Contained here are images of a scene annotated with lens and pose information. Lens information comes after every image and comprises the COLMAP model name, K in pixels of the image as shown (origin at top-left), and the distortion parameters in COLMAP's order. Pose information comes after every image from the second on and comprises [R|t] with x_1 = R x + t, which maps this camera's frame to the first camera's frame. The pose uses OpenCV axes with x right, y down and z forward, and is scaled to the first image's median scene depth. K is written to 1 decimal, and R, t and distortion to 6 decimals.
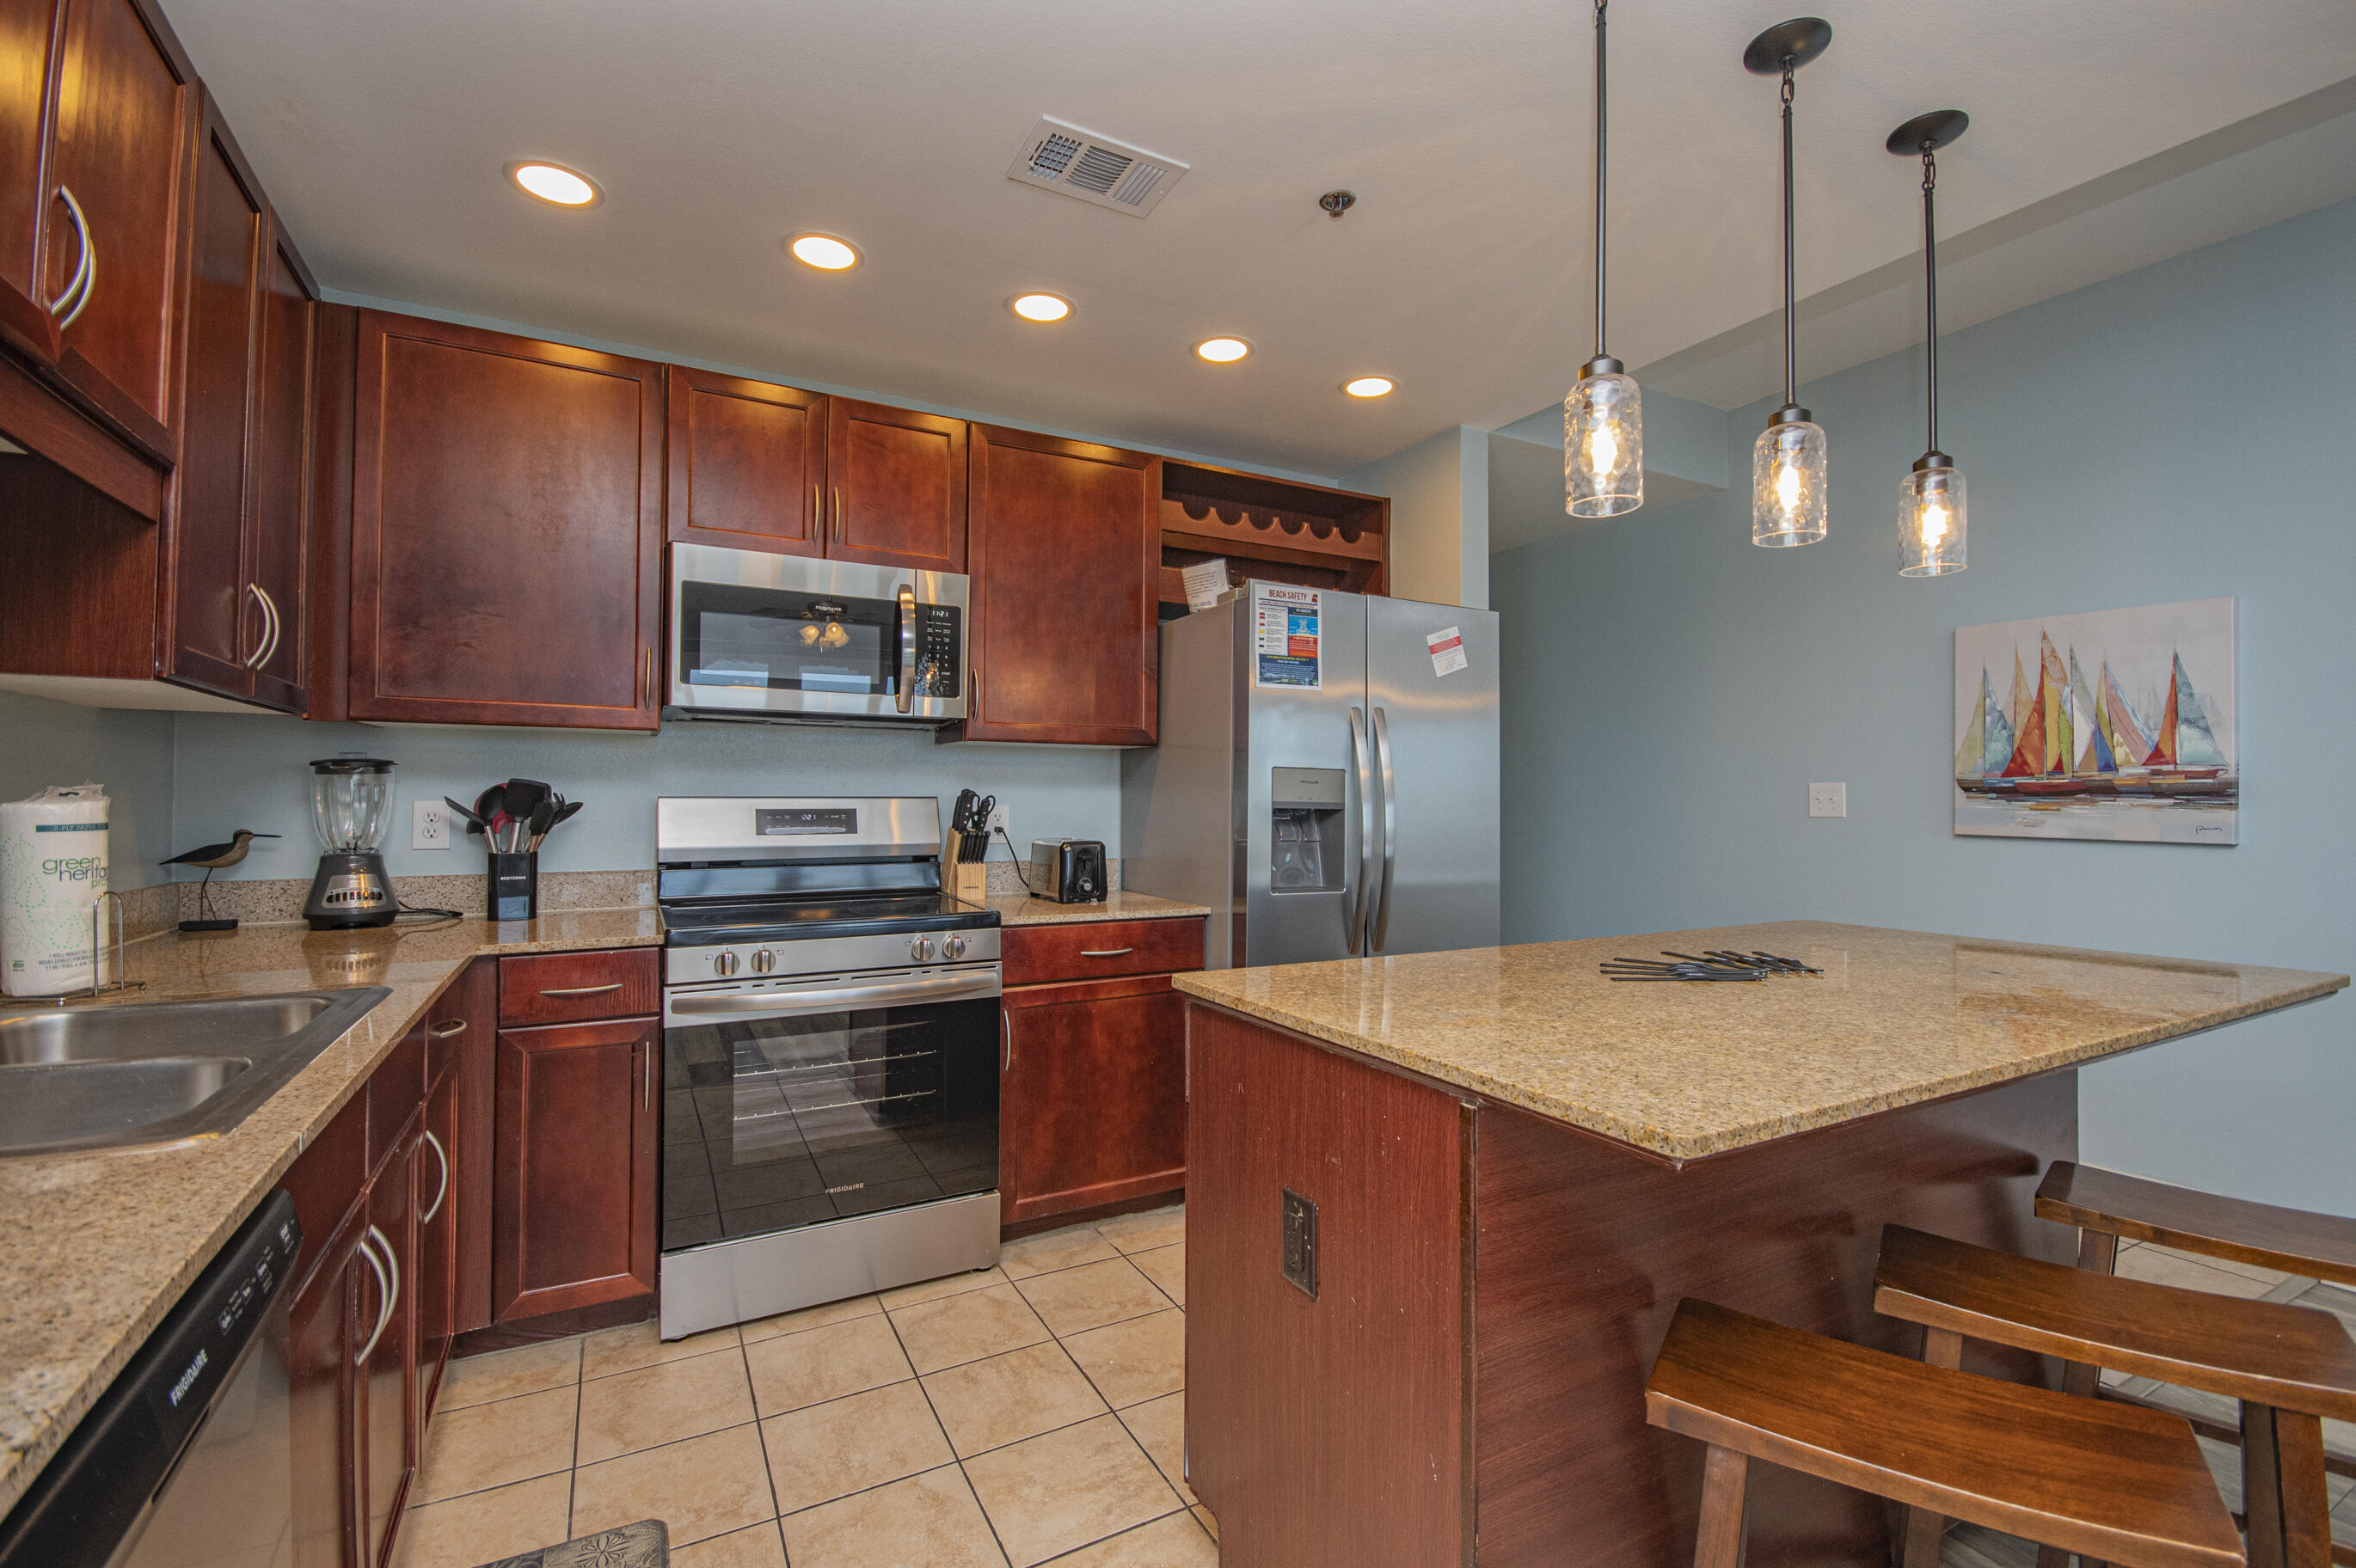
lens RADIAL K [[1037.2, 0, 1180.7], [0, 1037.2, 784.7], [0, 0, 1]] dist [-0.000105, -0.000349]
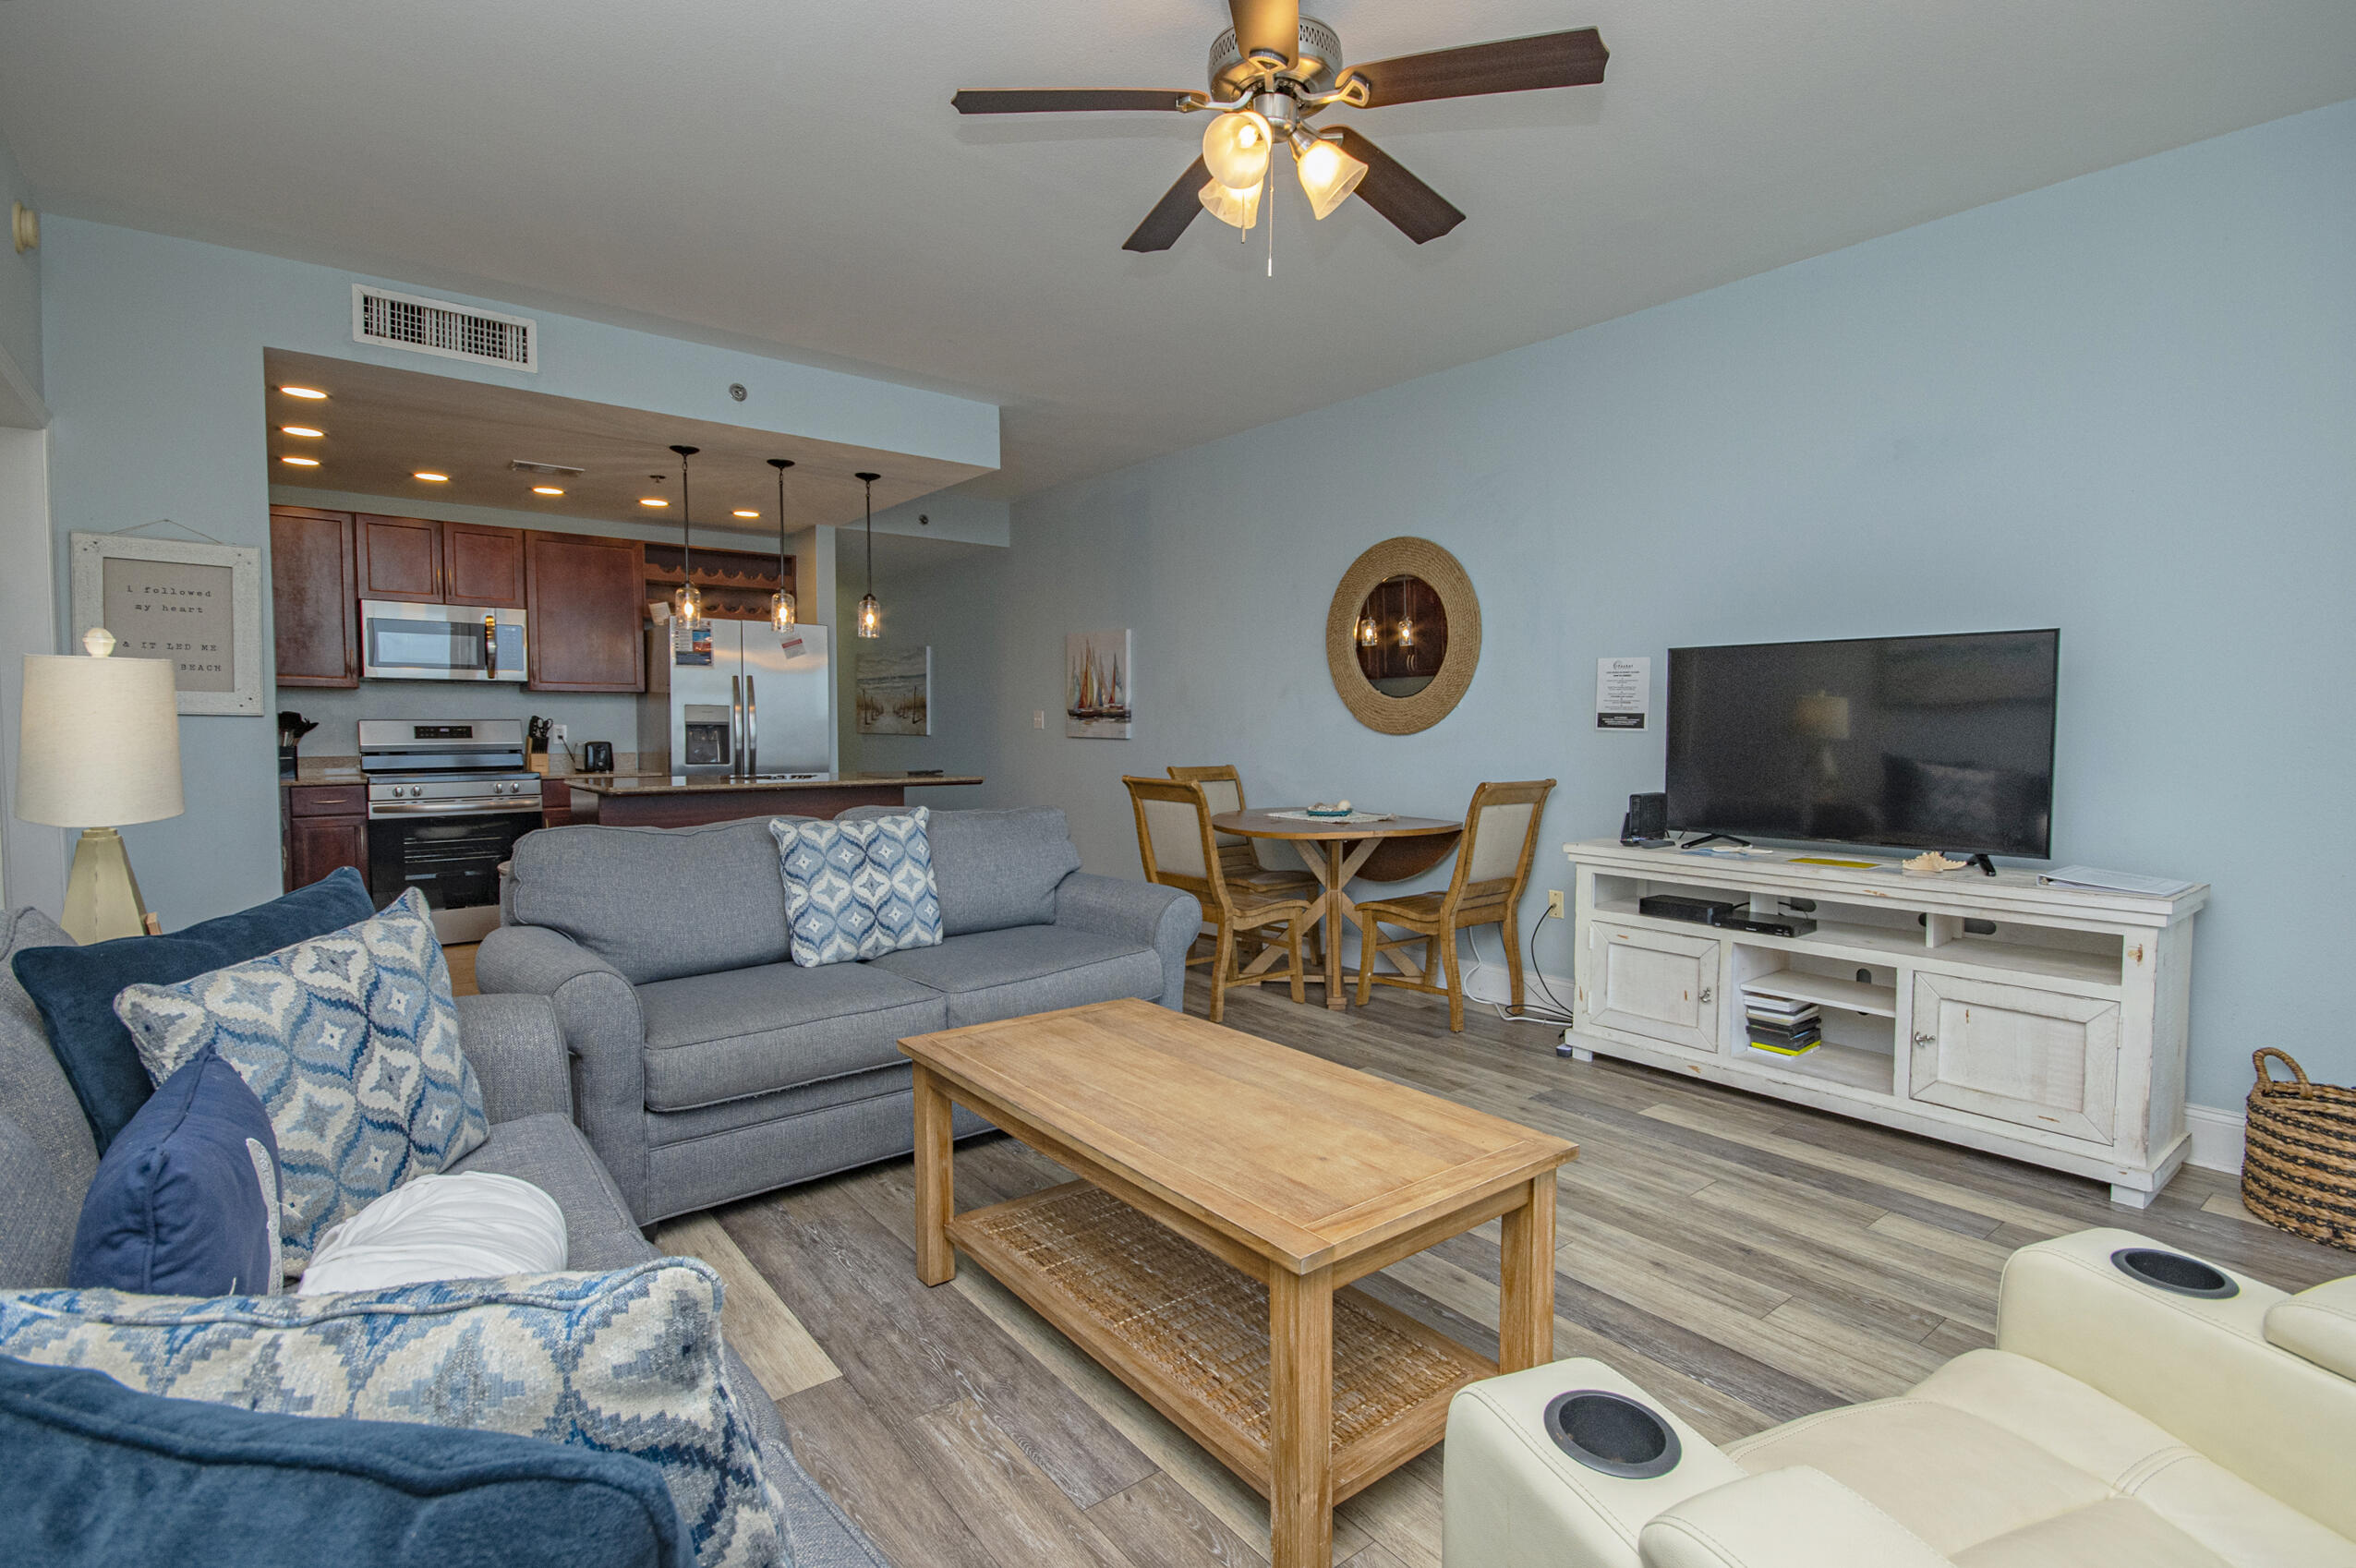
lens RADIAL K [[1113.3, 0, 1195.6], [0, 1113.3, 786.8], [0, 0, 1]] dist [0.009857, -0.015239]
pose [[0.982491, -0.014351, 0.185756, 0.672371], [0.001824, 0.997722, 0.067434, -0.001365], [-0.186300, -0.065915, 0.980279, -1.399401]]
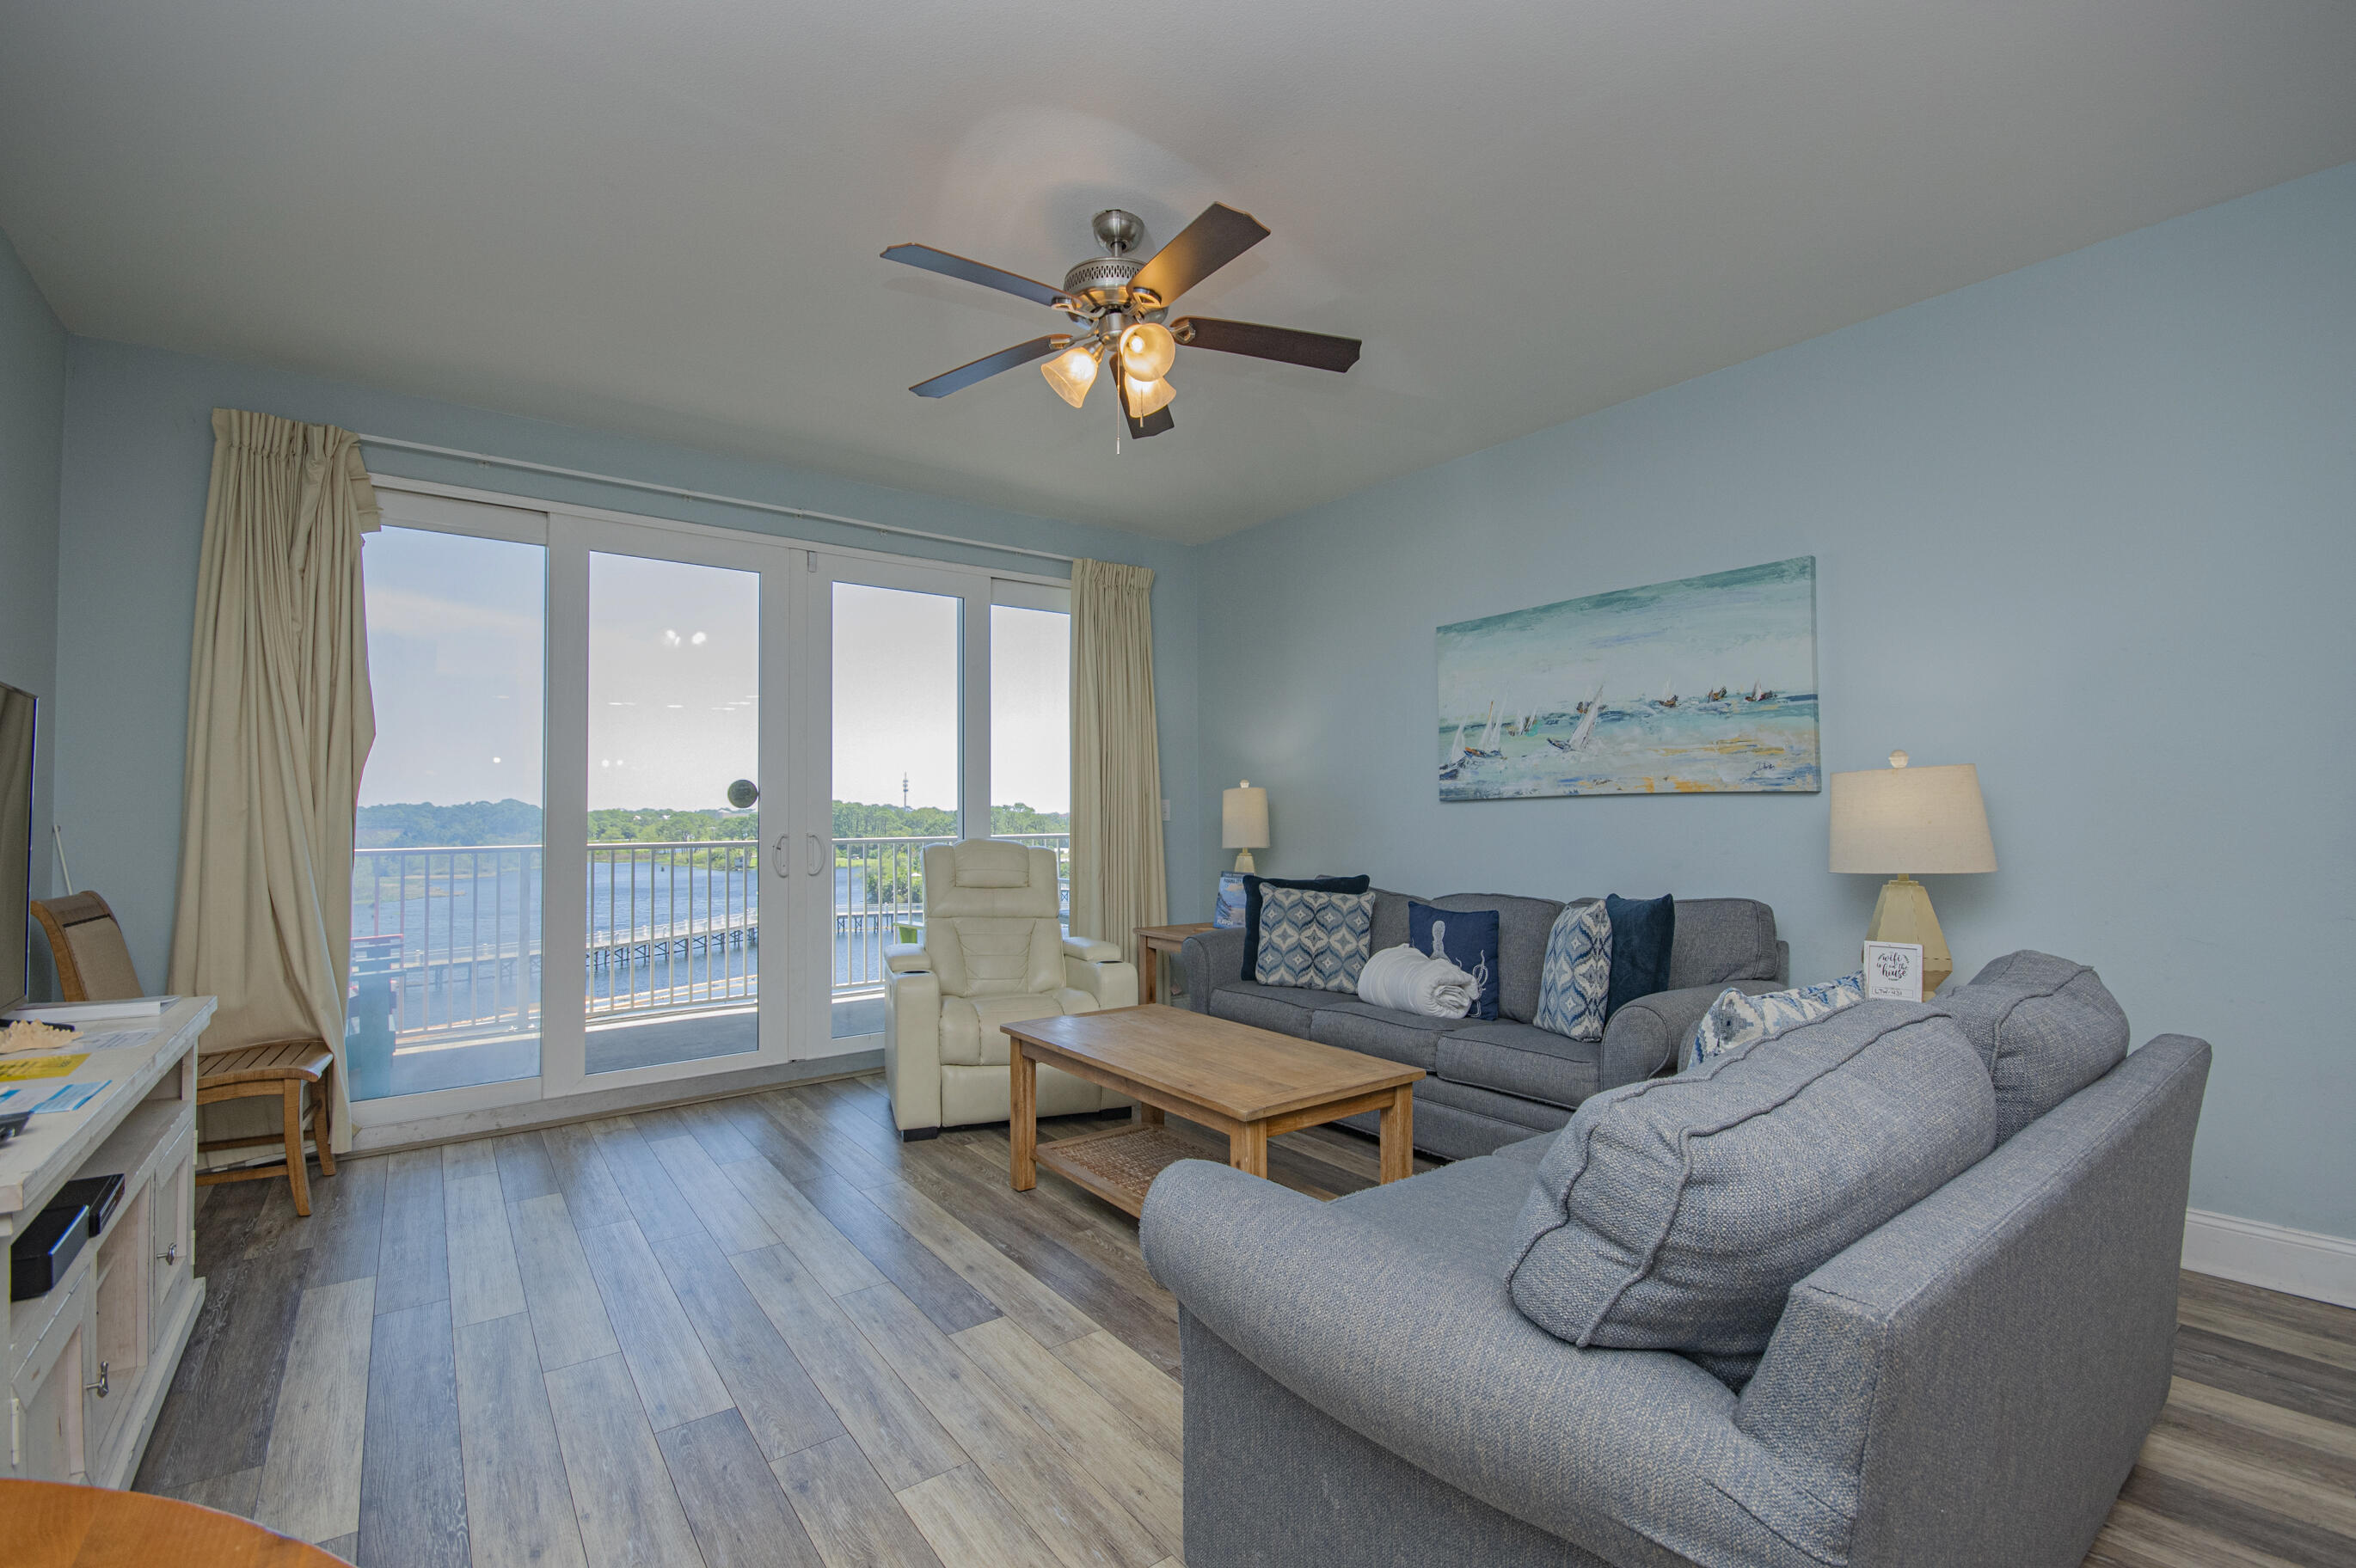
lens RADIAL K [[1037.2, 0, 1180.7], [0, 1037.2, 784.7], [0, 0, 1]] dist [-0.000105, -0.000349]
pose [[-0.989038, -0.005107, -0.147573, 0.967002], [0.000719, 0.999223, -0.039401, 0.016698], [0.147659, -0.039075, -0.988266, 0.355328]]
